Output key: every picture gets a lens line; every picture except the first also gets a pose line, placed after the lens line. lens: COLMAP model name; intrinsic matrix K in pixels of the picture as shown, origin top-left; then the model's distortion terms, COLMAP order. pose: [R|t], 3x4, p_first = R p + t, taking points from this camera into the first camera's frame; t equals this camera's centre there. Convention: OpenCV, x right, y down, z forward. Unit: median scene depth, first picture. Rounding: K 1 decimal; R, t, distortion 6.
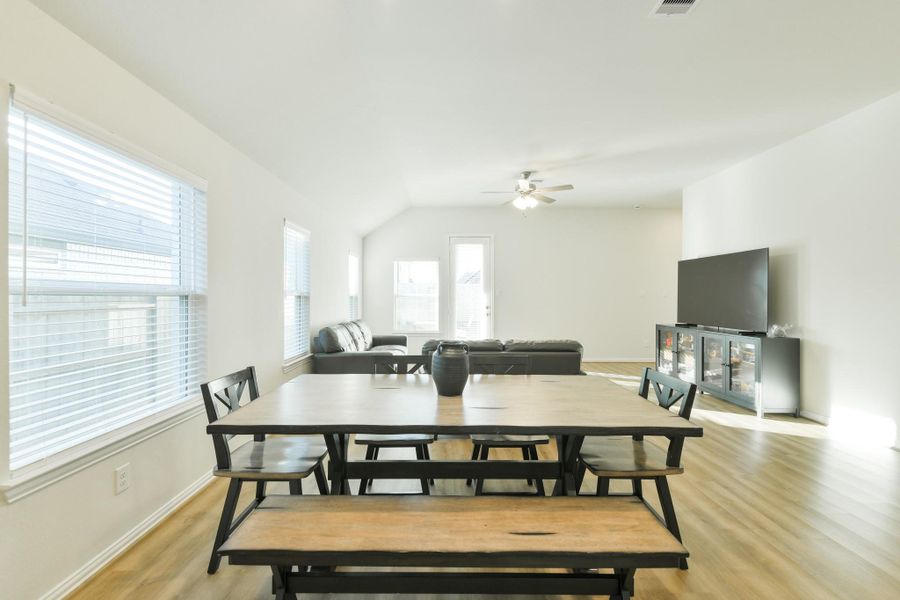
lens RADIAL K [[384.5, 0, 450.8], [0, 384.5, 295.9], [0, 0, 1]] dist [0.021692, -0.009354]
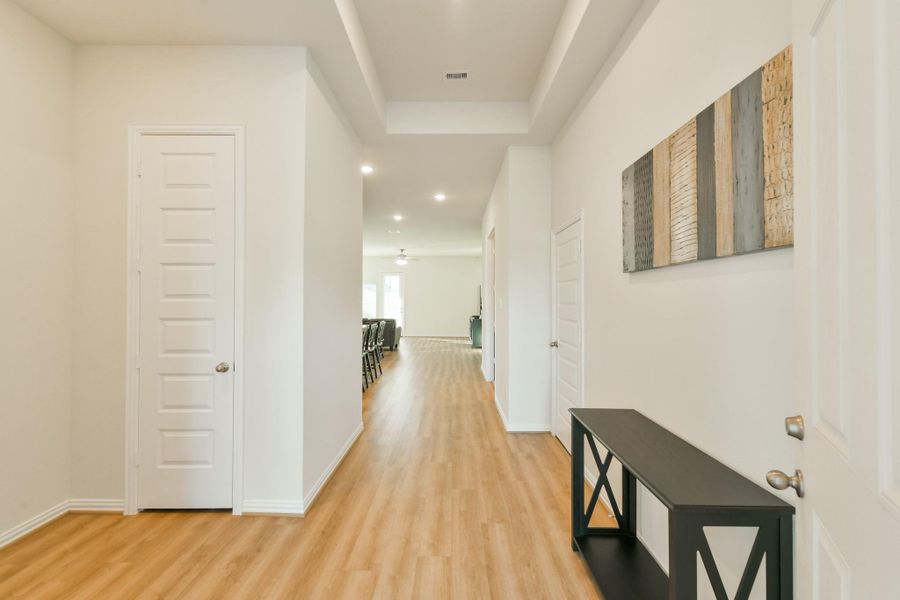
lens RADIAL K [[344.7, 0, 450.0], [0, 344.7, 300.0], [0, 0, 1]] dist [-0.001218, -0.000168]
pose [[0.999708, -0.003662, -0.023866, 0.528002], [0.003623, 0.999992, -0.001698, -0.014616], [0.023872, 0.001611, 0.999714, -1.035023]]
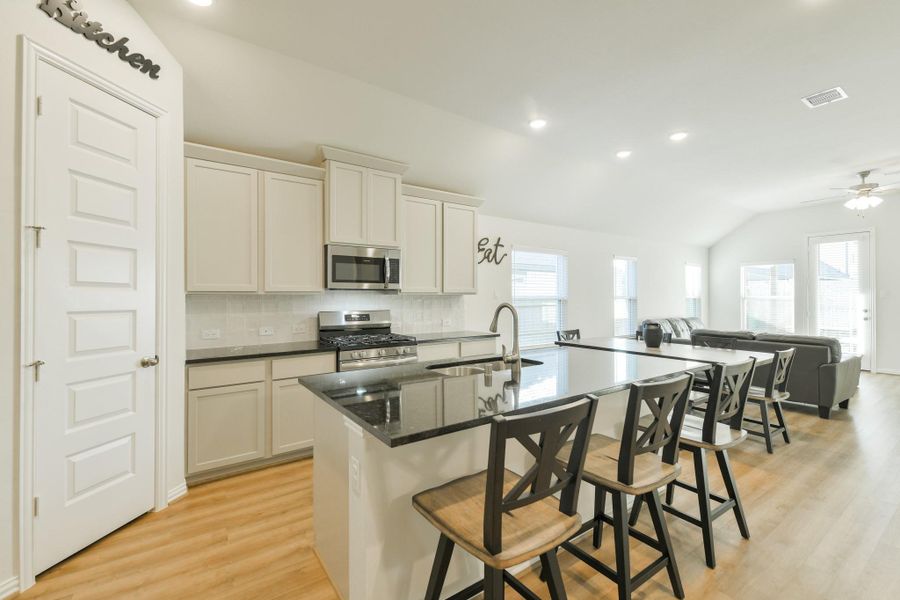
lens RADIAL K [[384.5, 0, 450.8], [0, 384.5, 295.9], [0, 0, 1]] dist [0.021692, -0.009354]
pose [[0.554454, -0.006404, -0.832190, 0.434336], [0.006189, 0.999974, -0.003572, -0.009870], [0.832191, -0.003170, 0.554480, -0.416087]]
